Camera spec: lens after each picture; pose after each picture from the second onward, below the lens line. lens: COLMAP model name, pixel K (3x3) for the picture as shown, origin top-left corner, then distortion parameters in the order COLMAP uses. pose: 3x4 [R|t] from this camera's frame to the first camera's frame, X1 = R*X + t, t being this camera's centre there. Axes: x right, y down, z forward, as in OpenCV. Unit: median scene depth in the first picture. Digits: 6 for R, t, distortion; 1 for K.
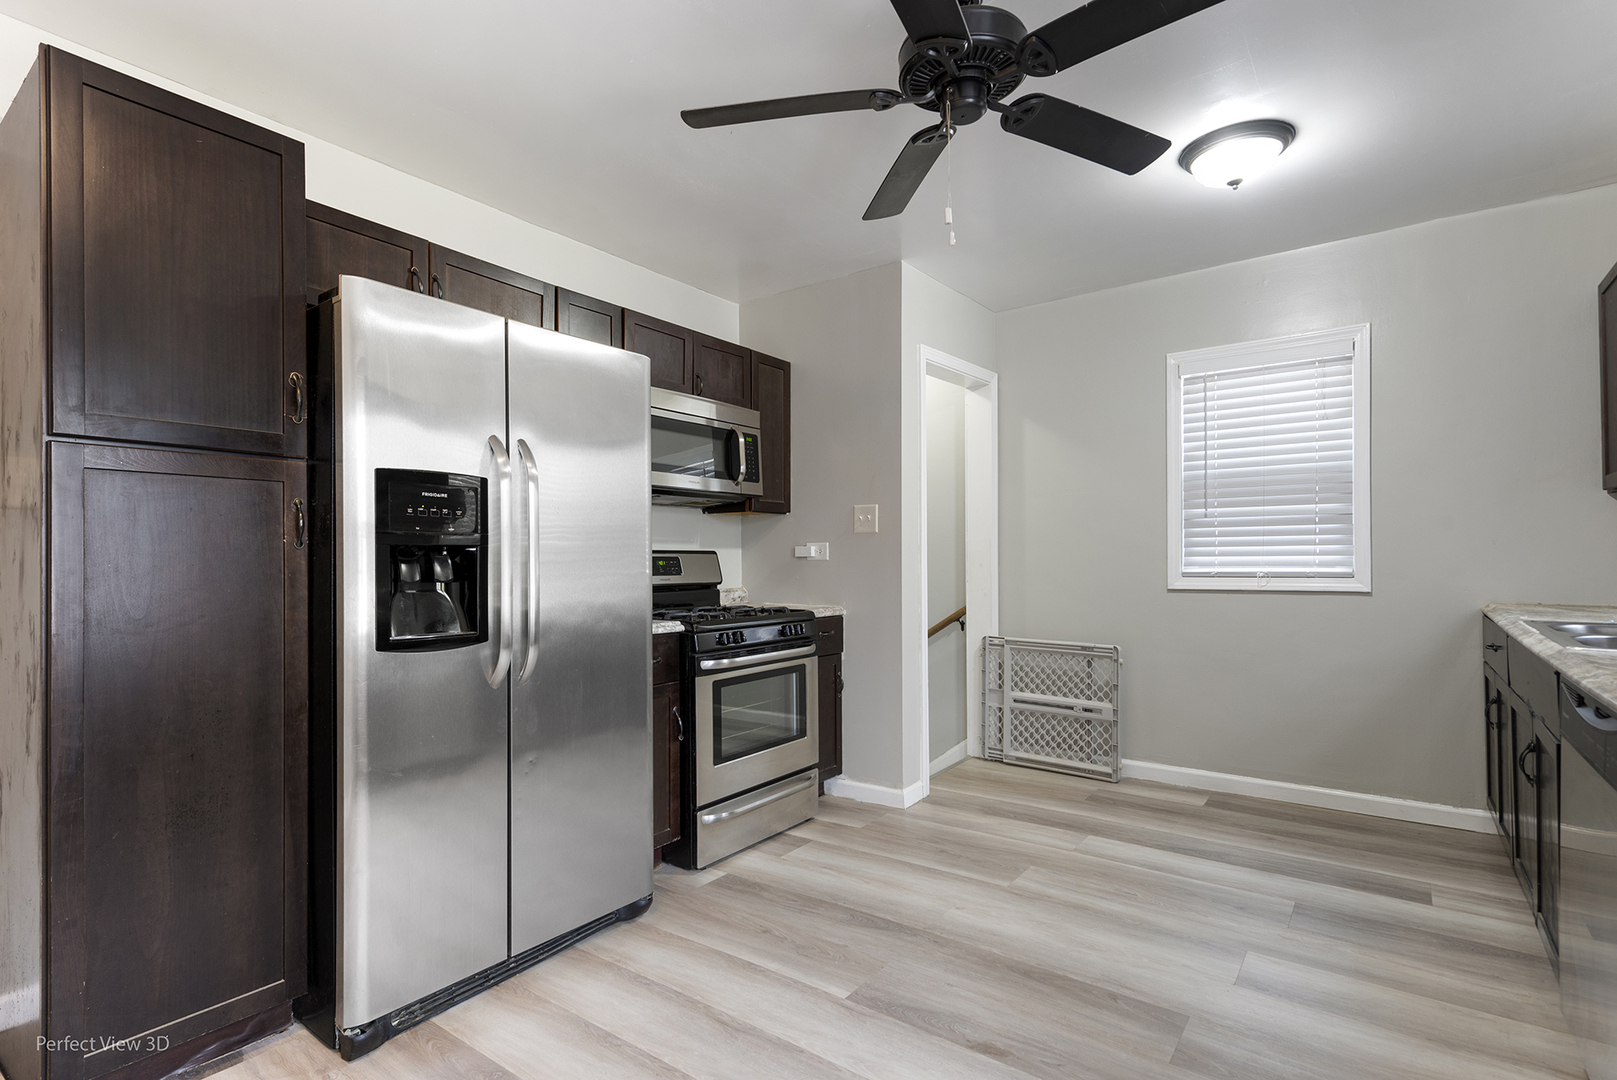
lens RADIAL K [[776.3, 0, 798.2], [0, 776.3, 555.1], [0, 0, 1]] dist [0.003576, -0.000168]
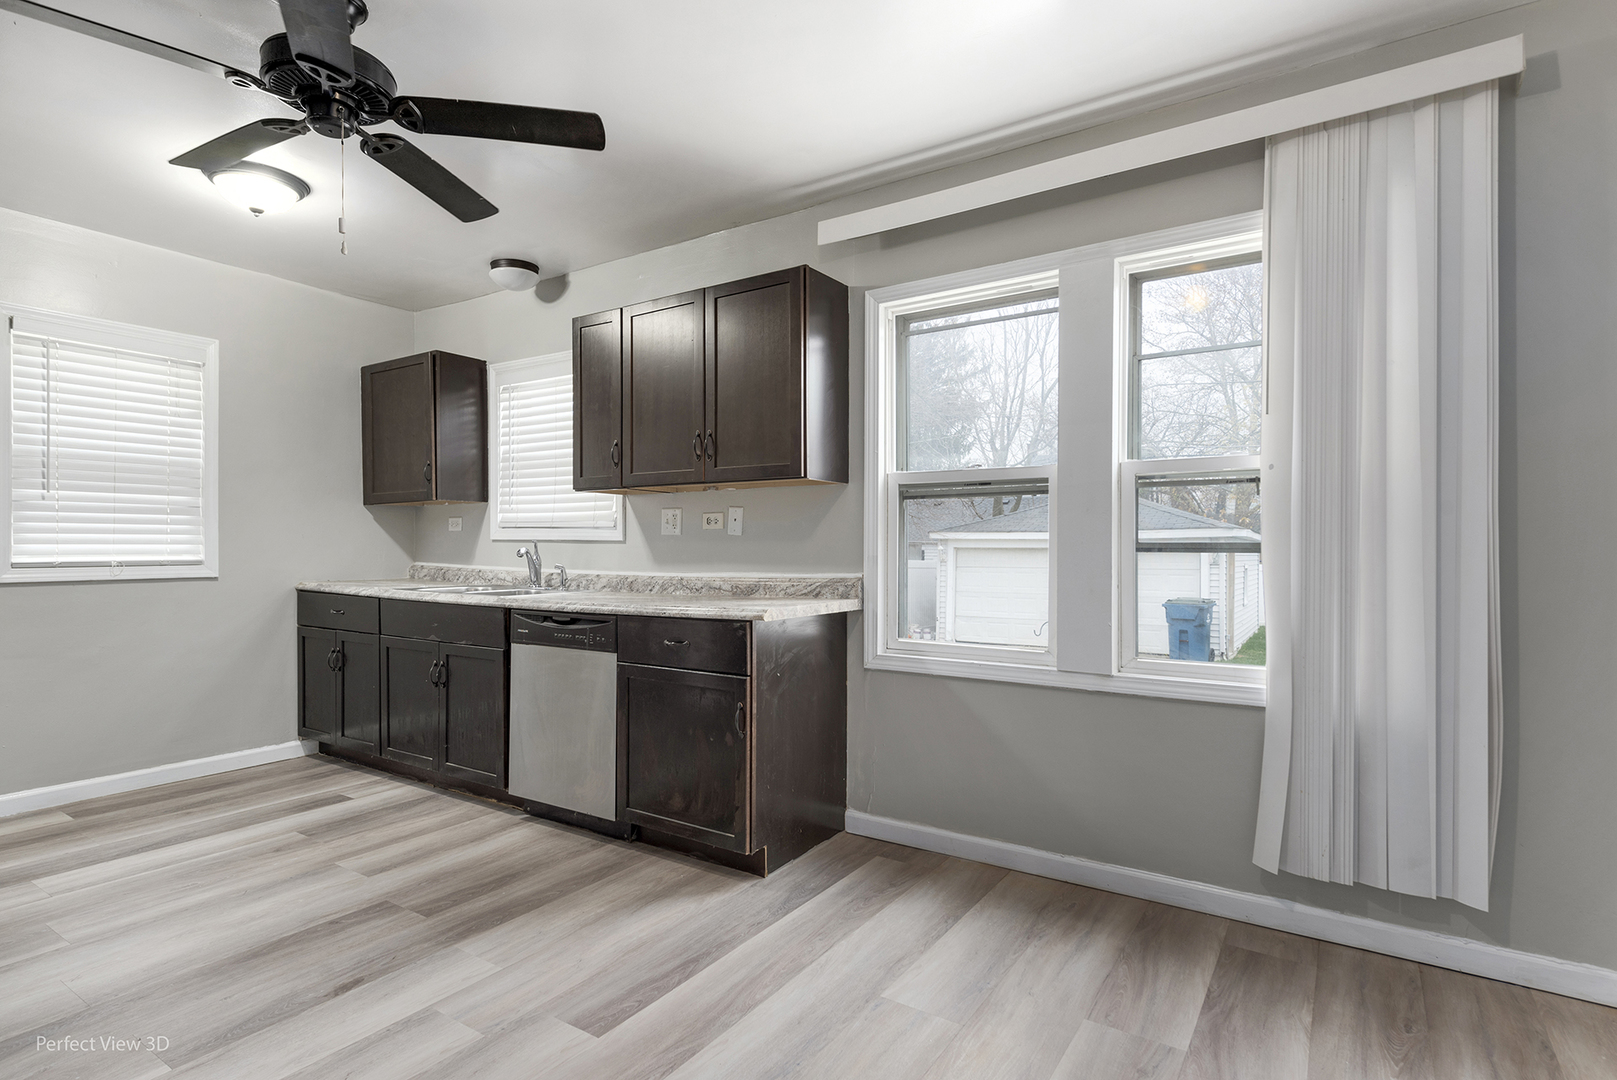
lens RADIAL K [[814.3, 0, 794.5], [0, 814.3, 542.9], [0, 0, 1]] dist [0.005738, -0.000255]
pose [[-0.052715, 0.010684, 0.998552, -0.572665], [-0.007850, 0.999907, -0.011113, 0.004840], [-0.998579, -0.008424, -0.052626, 0.253439]]
